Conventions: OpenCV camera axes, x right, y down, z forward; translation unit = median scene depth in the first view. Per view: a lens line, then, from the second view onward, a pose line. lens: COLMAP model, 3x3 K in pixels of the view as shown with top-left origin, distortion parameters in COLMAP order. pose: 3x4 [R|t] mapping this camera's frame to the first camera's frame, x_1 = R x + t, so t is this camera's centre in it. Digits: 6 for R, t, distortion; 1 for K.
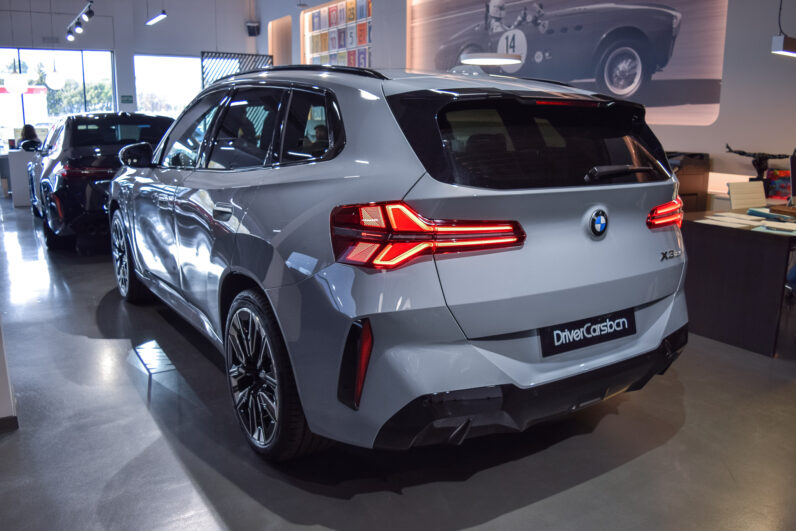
lens RADIAL K [[619.8, 0, 398.0], [0, 619.8, 265.5], [0, 0, 1]] dist [-0.070826, 0.006580]
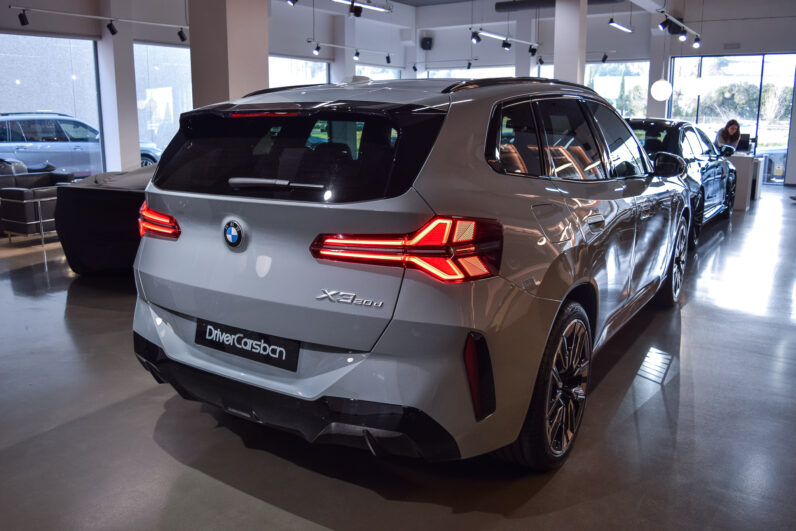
lens RADIAL K [[619.8, 0, 398.0], [0, 619.8, 265.5], [0, 0, 1]] dist [-0.070826, 0.006580]
pose [[0.444045, 0.196660, -0.874156, 1.298255], [-0.197107, 0.973156, 0.118807, -0.186524], [0.874055, 0.119547, 0.470888, 0.750209]]
